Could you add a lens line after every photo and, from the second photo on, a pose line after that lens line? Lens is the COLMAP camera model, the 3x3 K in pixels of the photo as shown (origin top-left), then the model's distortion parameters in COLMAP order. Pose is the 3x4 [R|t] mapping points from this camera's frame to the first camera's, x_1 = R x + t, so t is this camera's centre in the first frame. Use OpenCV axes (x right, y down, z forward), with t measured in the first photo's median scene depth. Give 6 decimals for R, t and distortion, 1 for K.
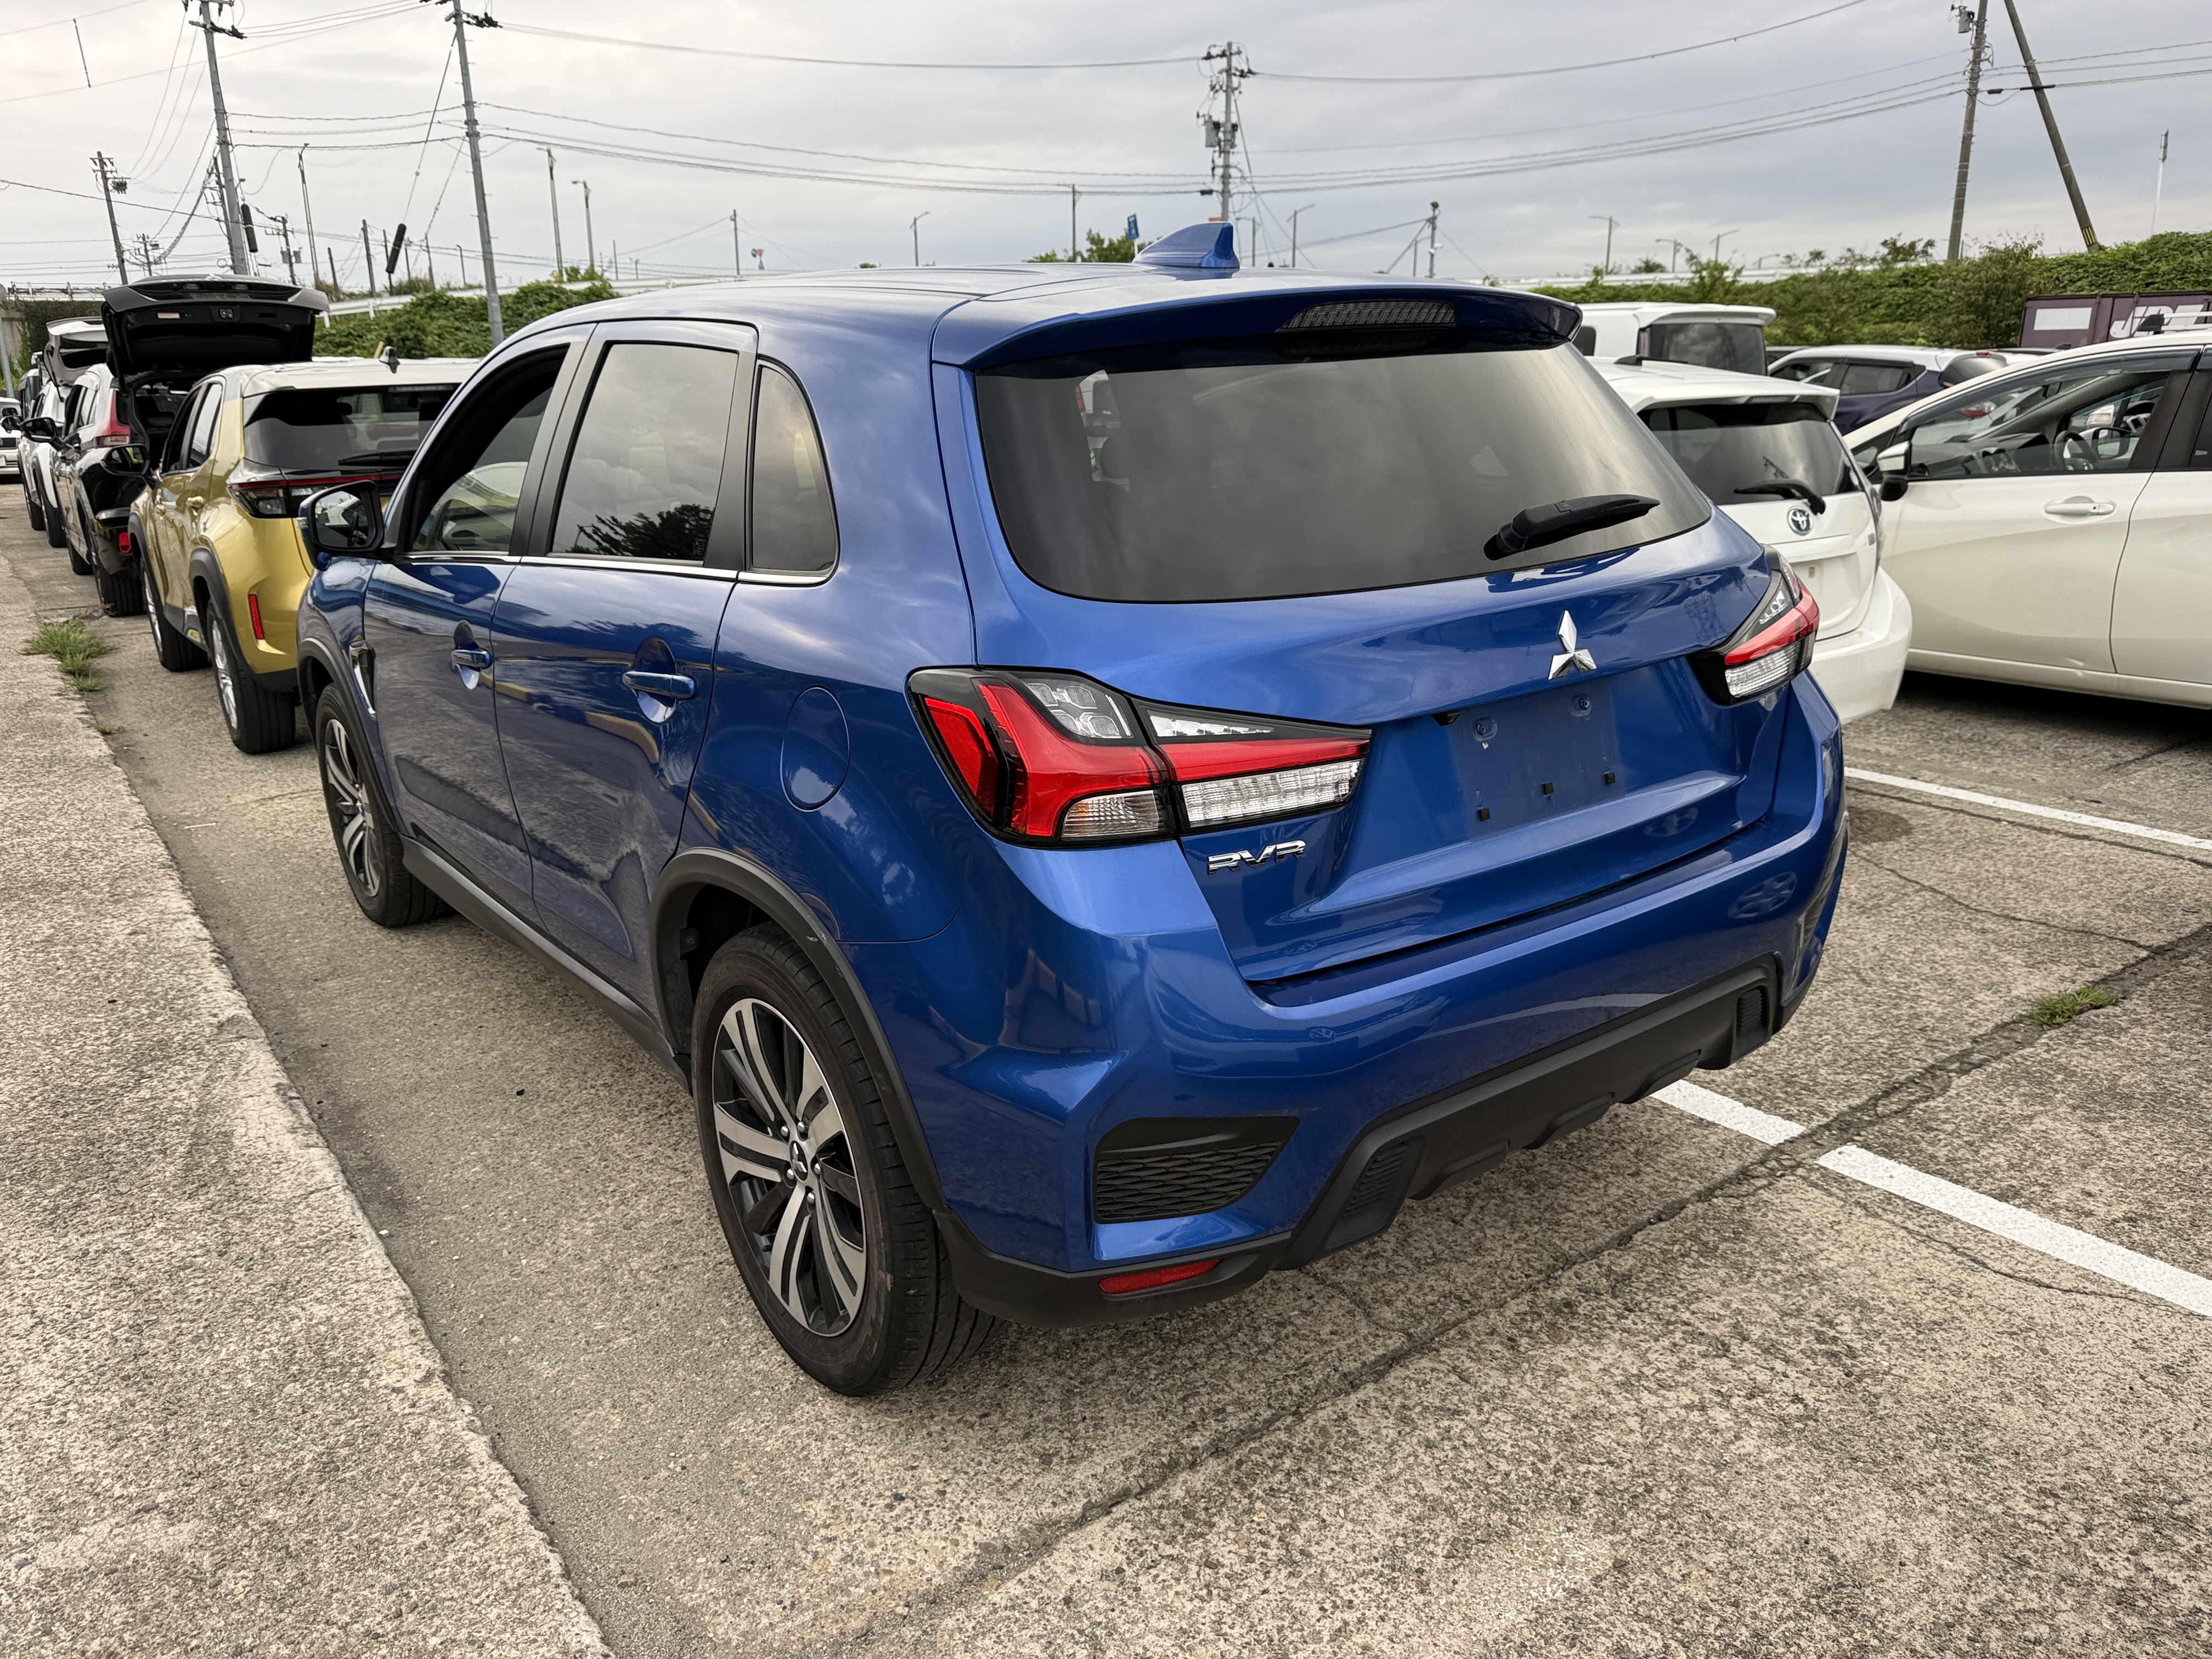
lens RADIAL K [[1557.3, 0, 1103.5], [0, 1557.3, 826.1], [0, 0, 1]] dist [-0.011998, -0.005018]
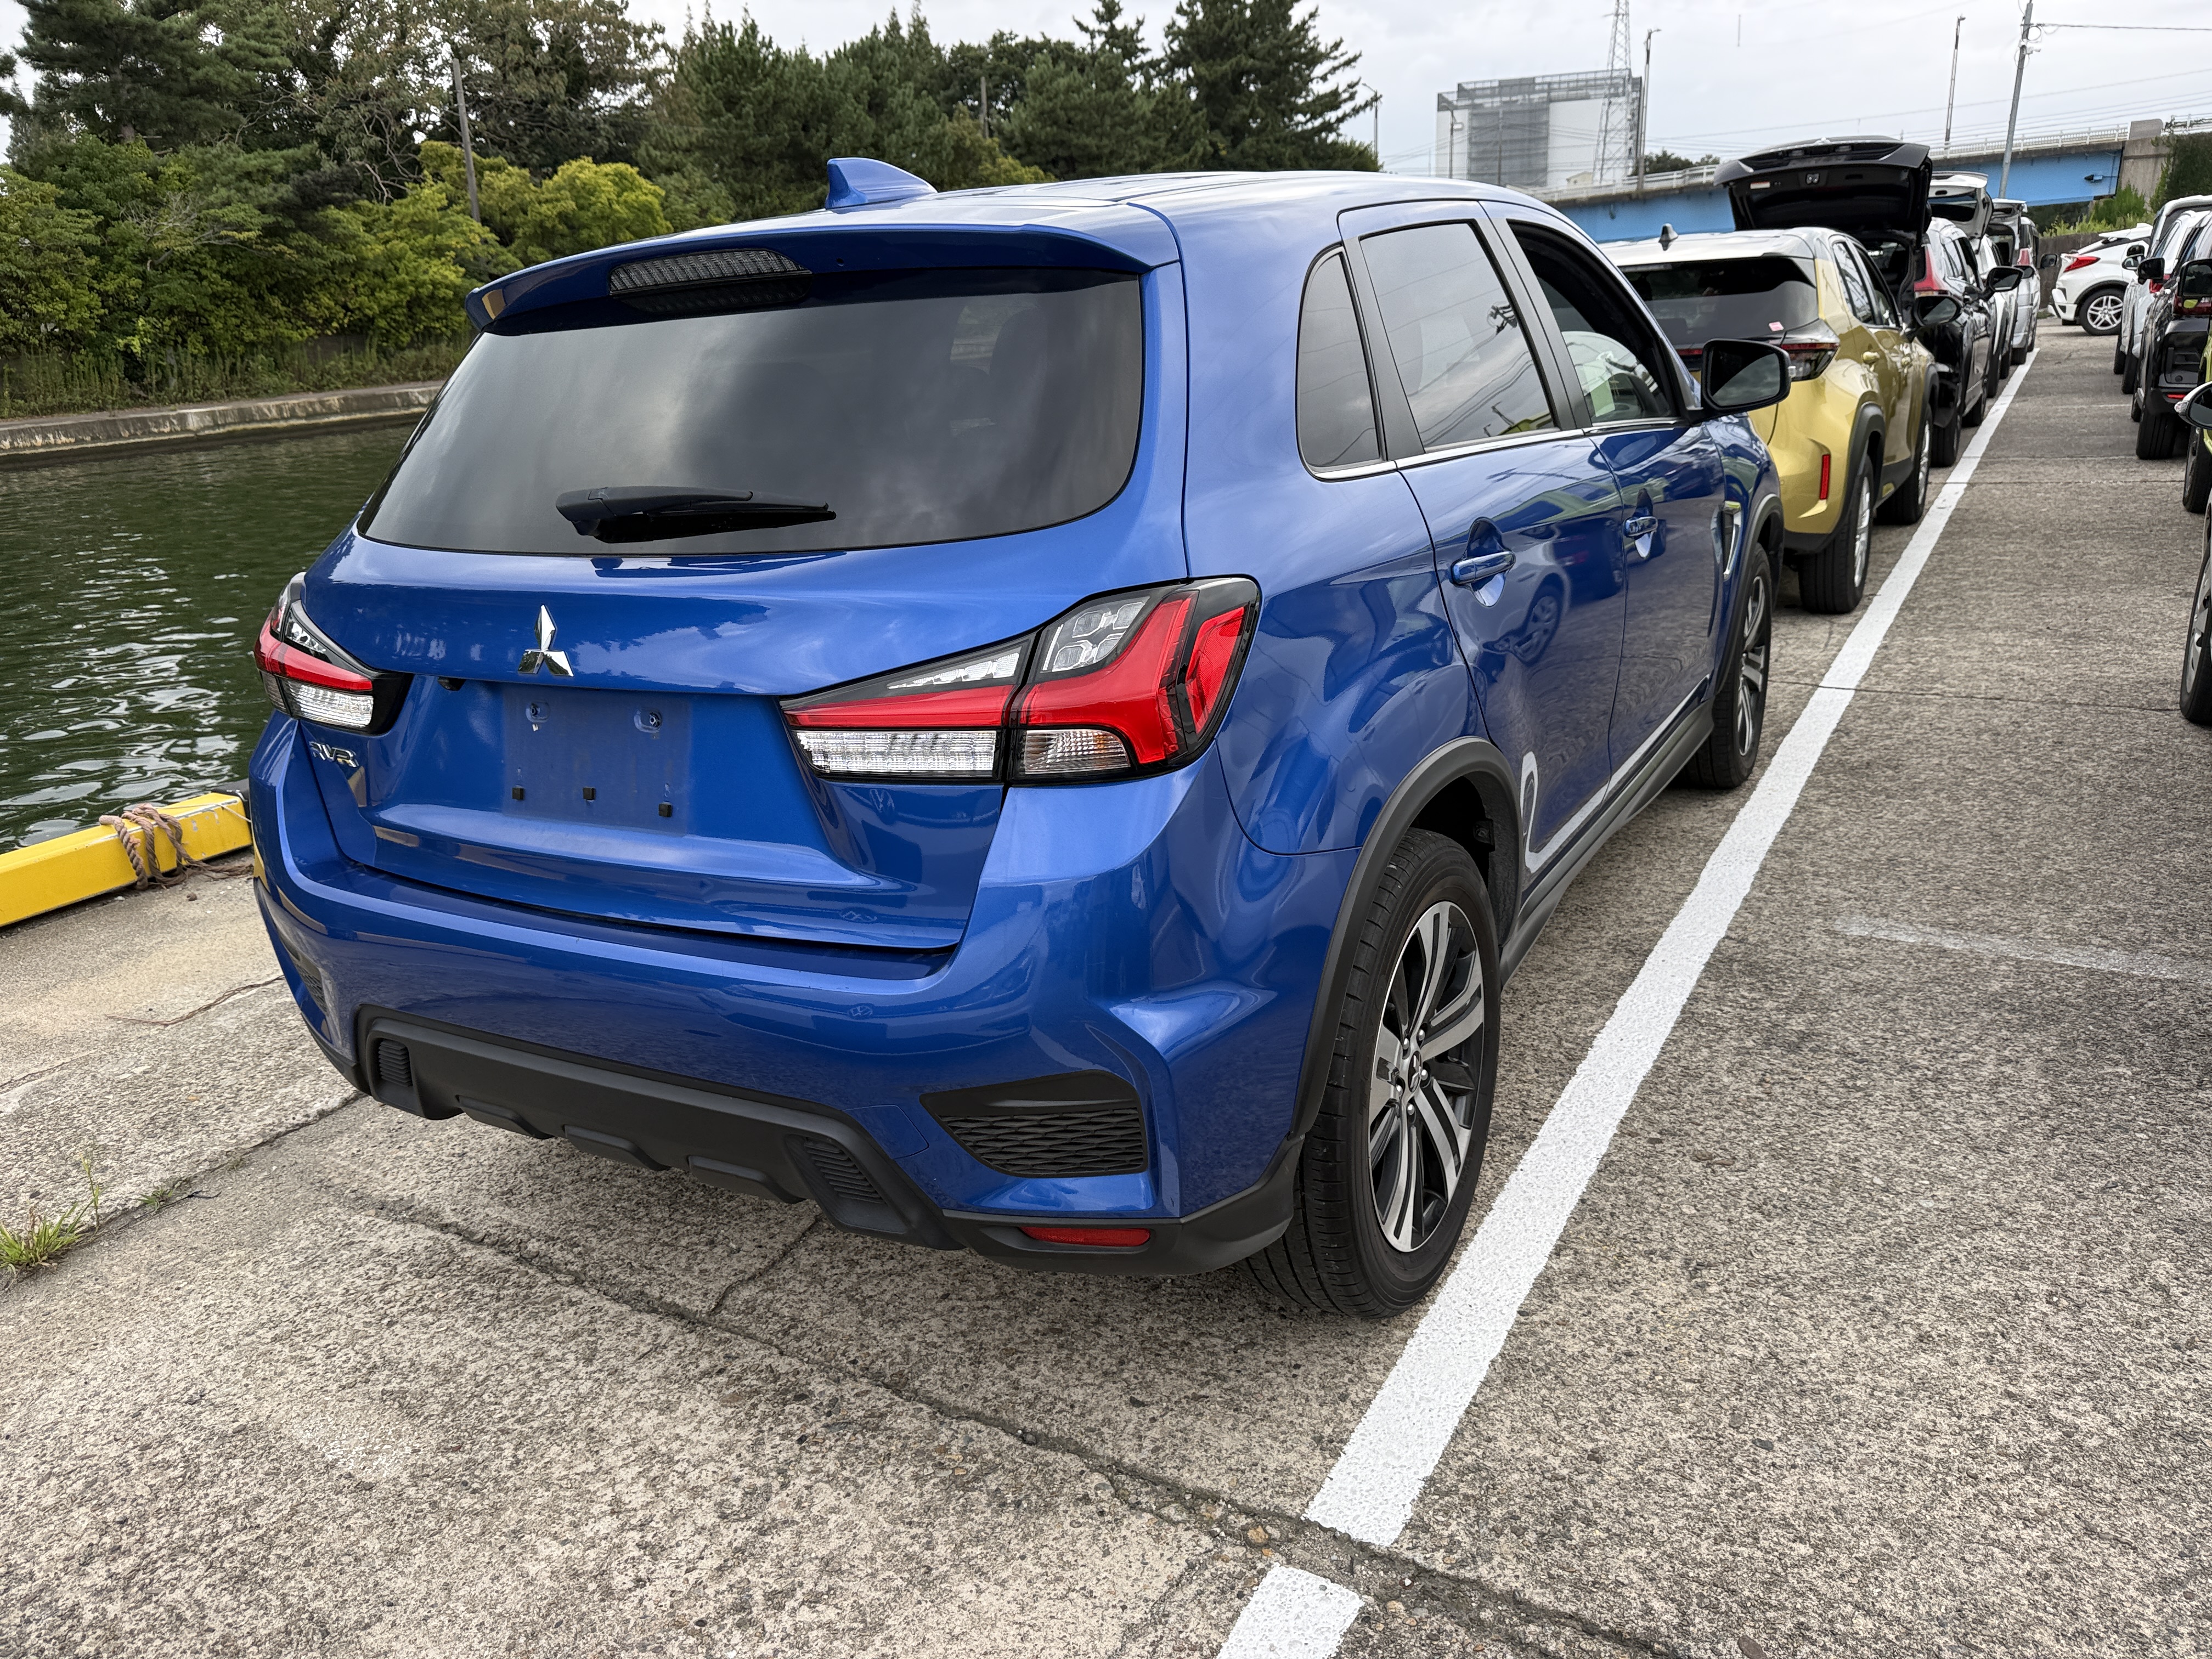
lens RADIAL K [[1557.3, 0, 1108.3], [0, 1557.3, 842.0], [0, 0, 1]] dist [-0.011998, -0.005018]
pose [[0.406244, 0.289369, -0.866736, 1.187693], [-0.198139, 0.953861, 0.225588, -0.259382], [0.892024, 0.080090, 0.444835, 0.835425]]
